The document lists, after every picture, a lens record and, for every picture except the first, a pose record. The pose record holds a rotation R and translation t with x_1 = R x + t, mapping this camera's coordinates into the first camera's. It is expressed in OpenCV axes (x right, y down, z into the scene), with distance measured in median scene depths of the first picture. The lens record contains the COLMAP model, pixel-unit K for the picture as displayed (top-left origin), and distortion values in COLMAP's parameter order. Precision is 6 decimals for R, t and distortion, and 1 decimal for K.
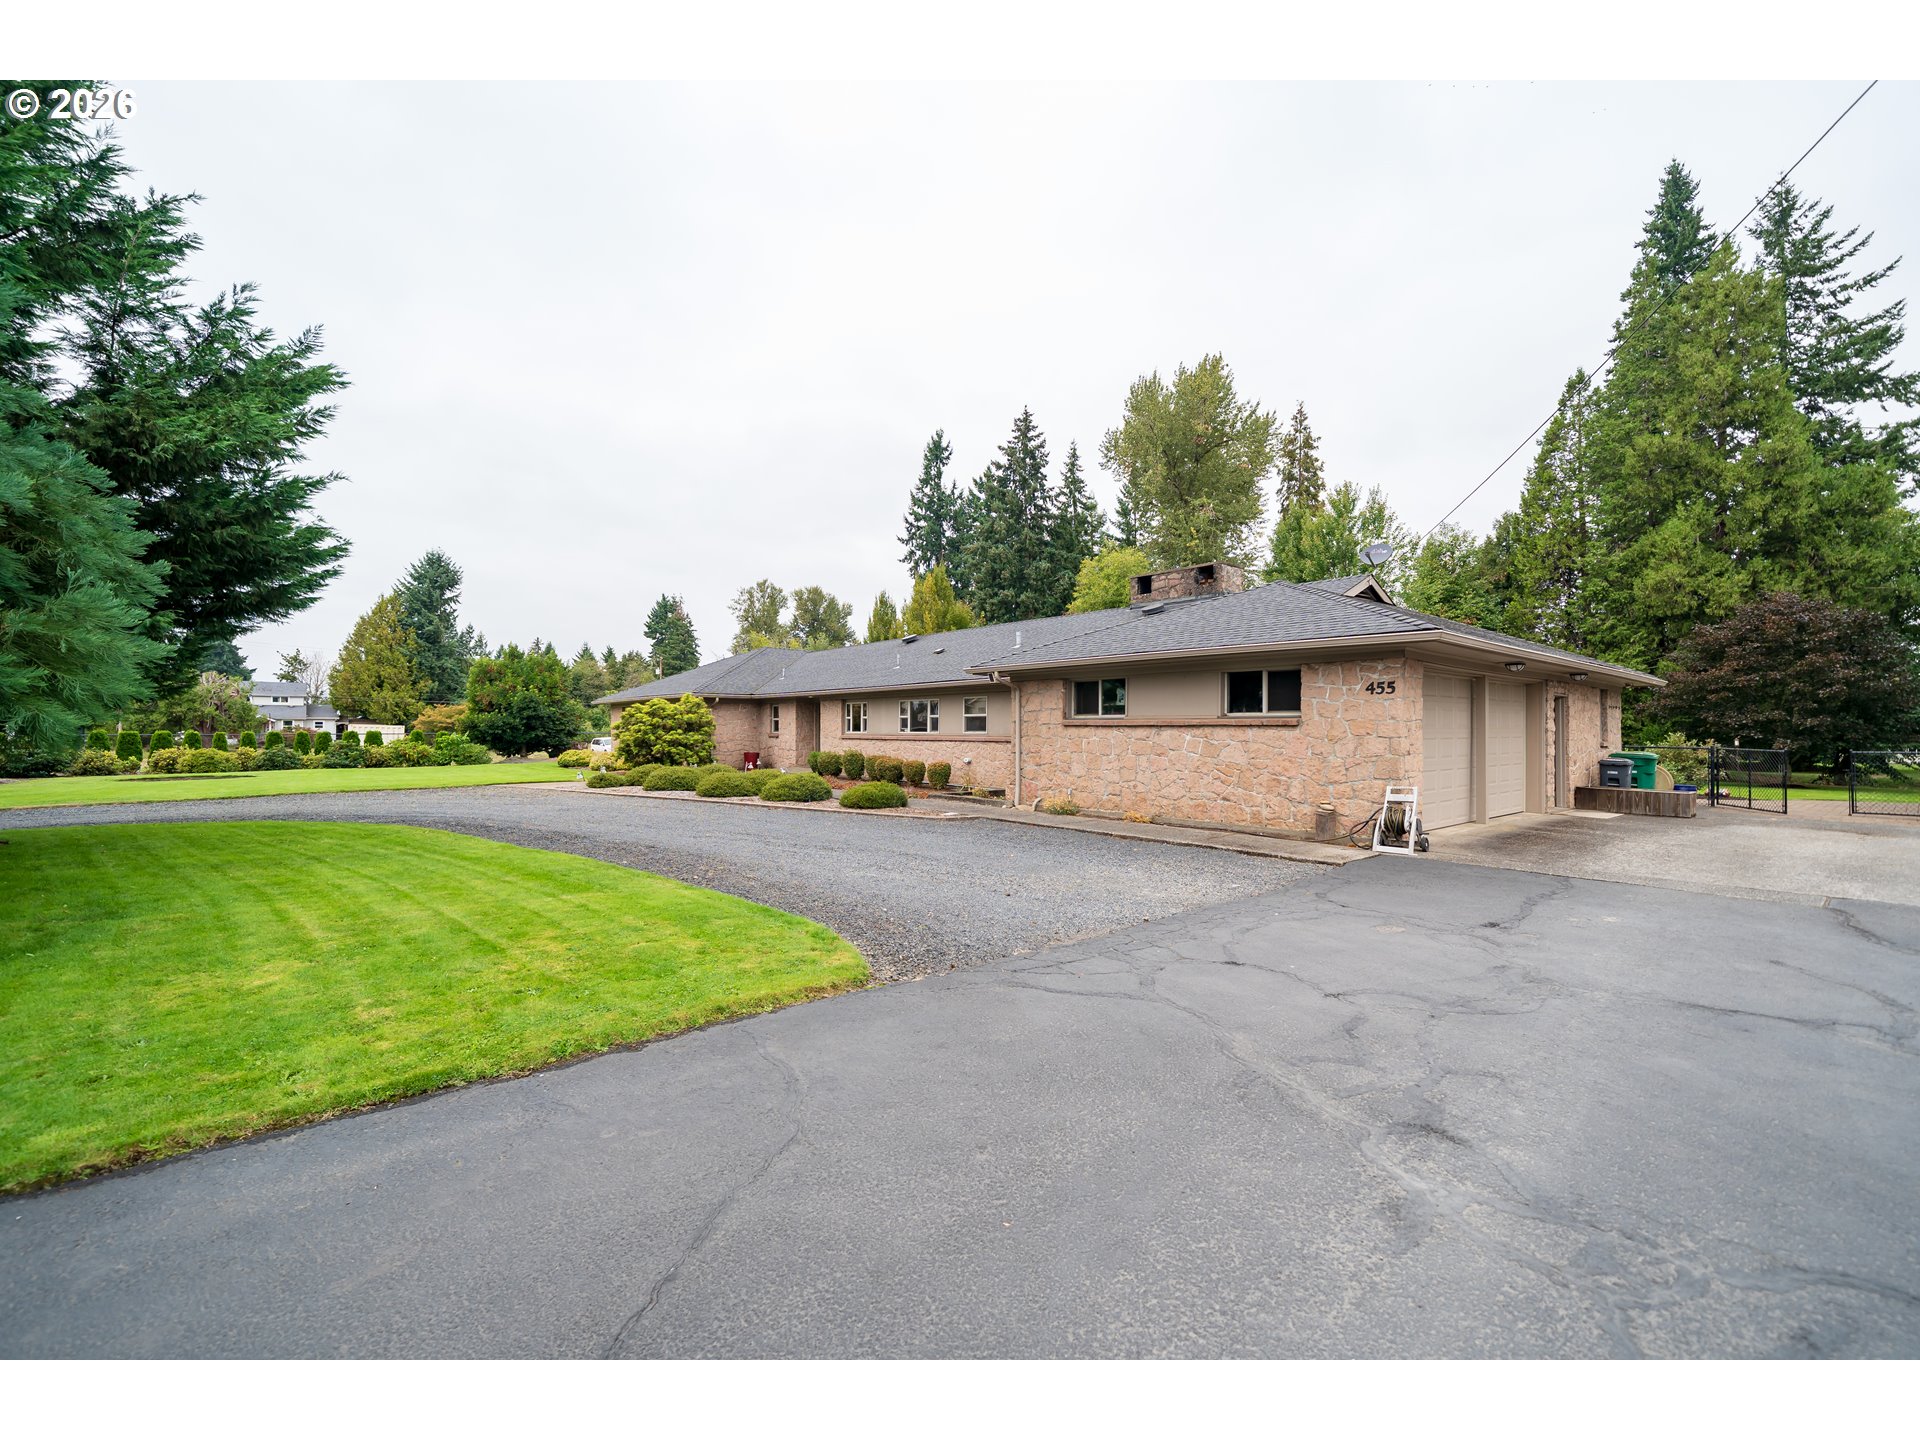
lens RADIAL K [[791.2, 0, 951.2], [0, 791.2, 713.9], [0, 0, 1]] dist [-0.002097, 0.000120]
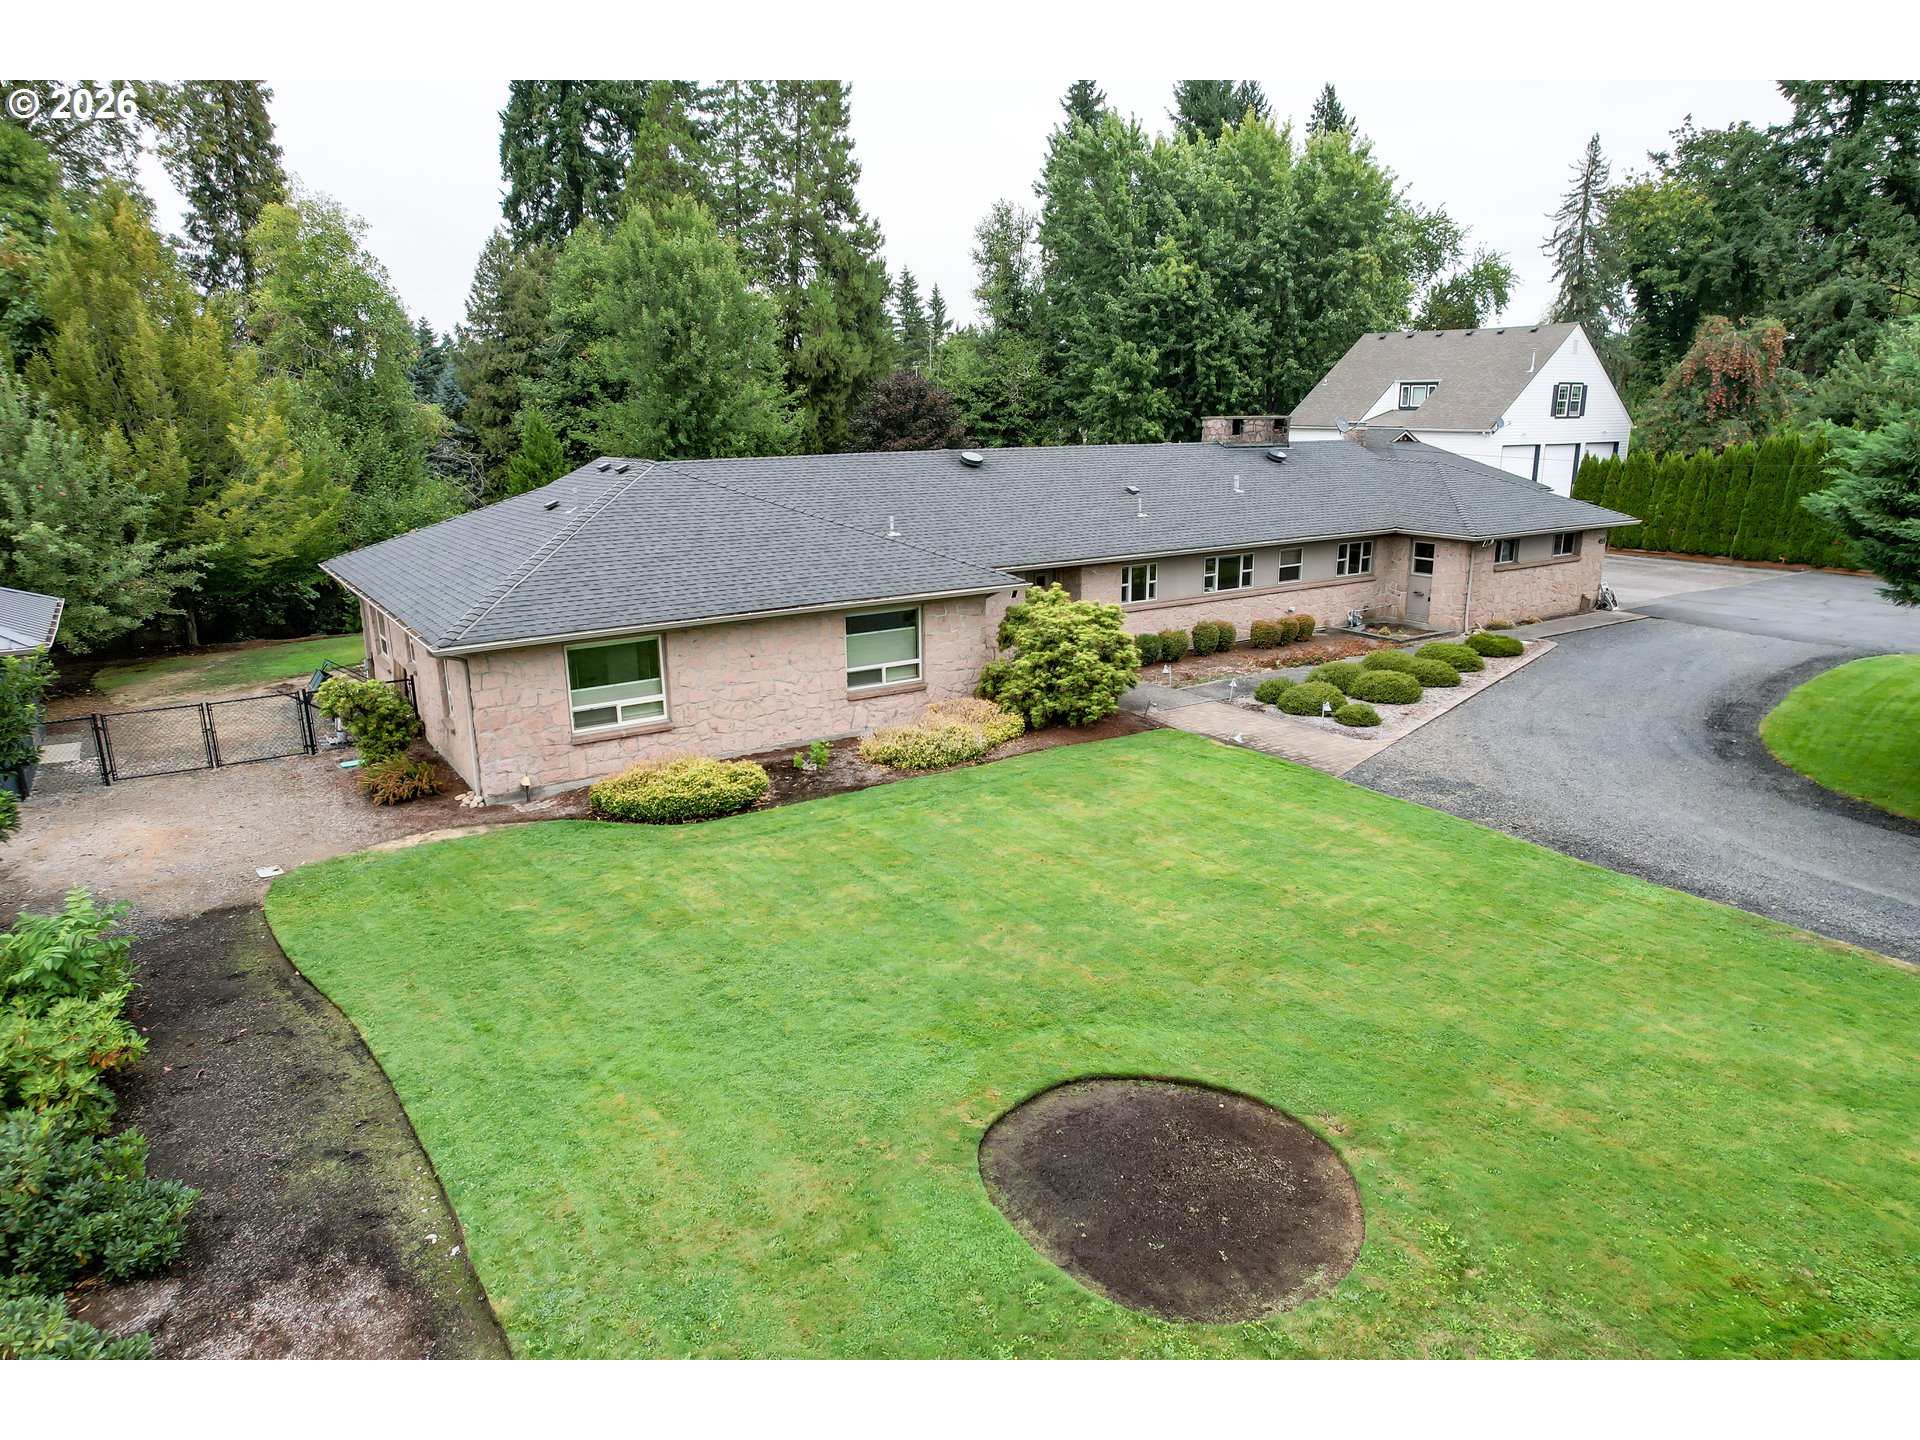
lens RADIAL K [[1230.2, 0, 960.0], [0, 1230.2, 720.0], [0, 0, 1]] dist [-0.025337, 0.045834]
pose [[0.101923, -0.261085, 0.959920, -0.579900], [-0.019152, 0.964251, 0.264297, -0.079274], [-0.994608, -0.045322, 0.093279, 0.448497]]
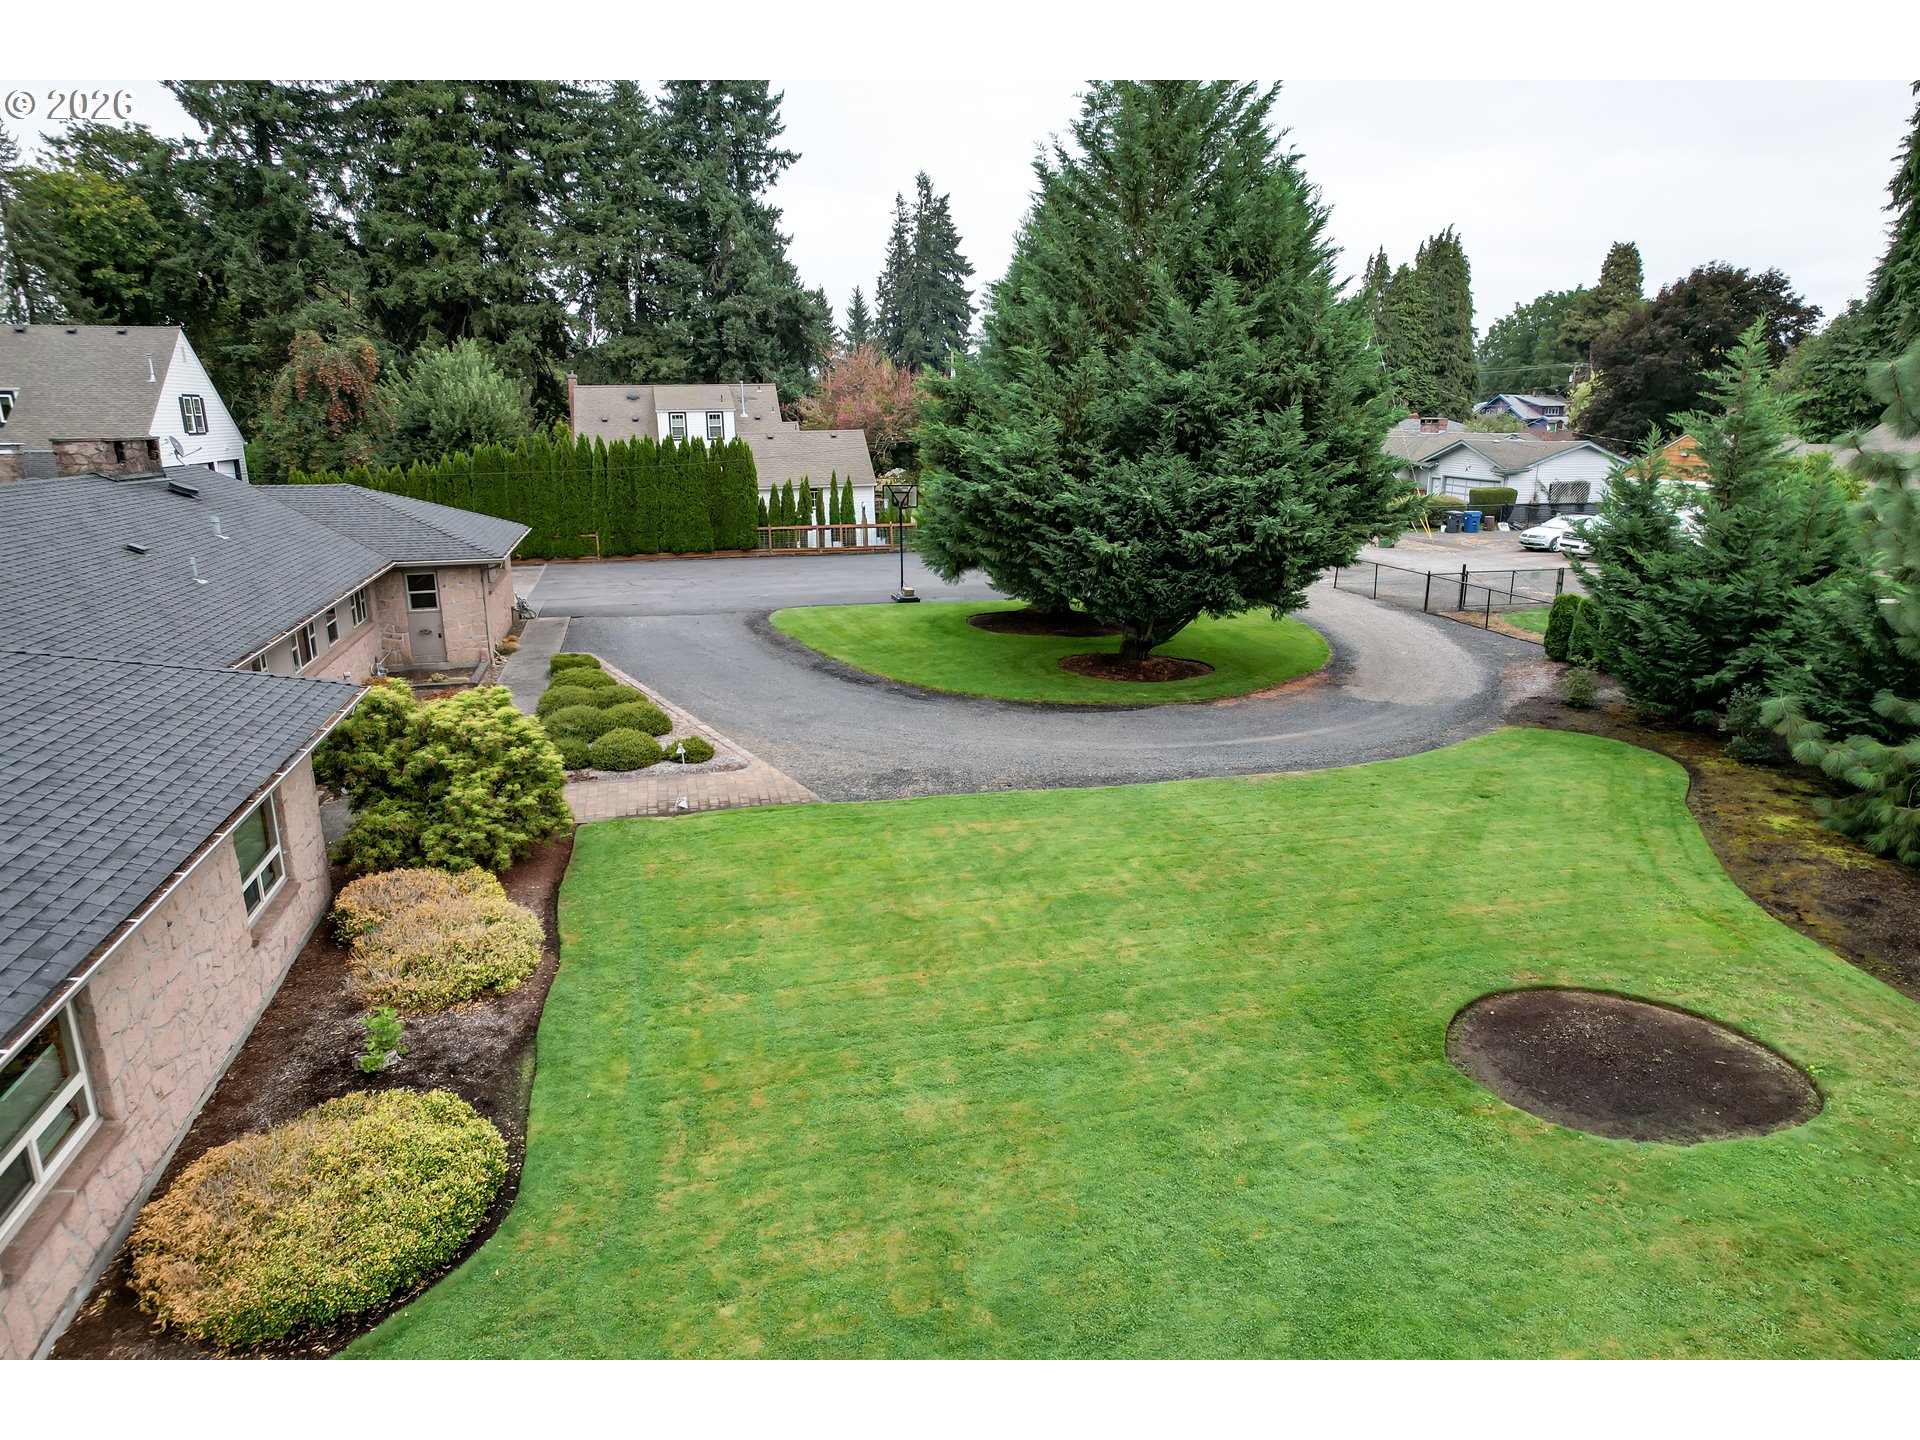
lens RADIAL K [[1230.2, 0, 960.0], [0, 1230.2, 720.0], [0, 0, 1]] dist [-0.025337, 0.045834]
pose [[-0.900612, -0.113313, 0.419594, -0.400216], [-0.014924, 0.972909, 0.230705, -0.073589], [-0.434368, 0.201514, -0.877905, 0.660932]]
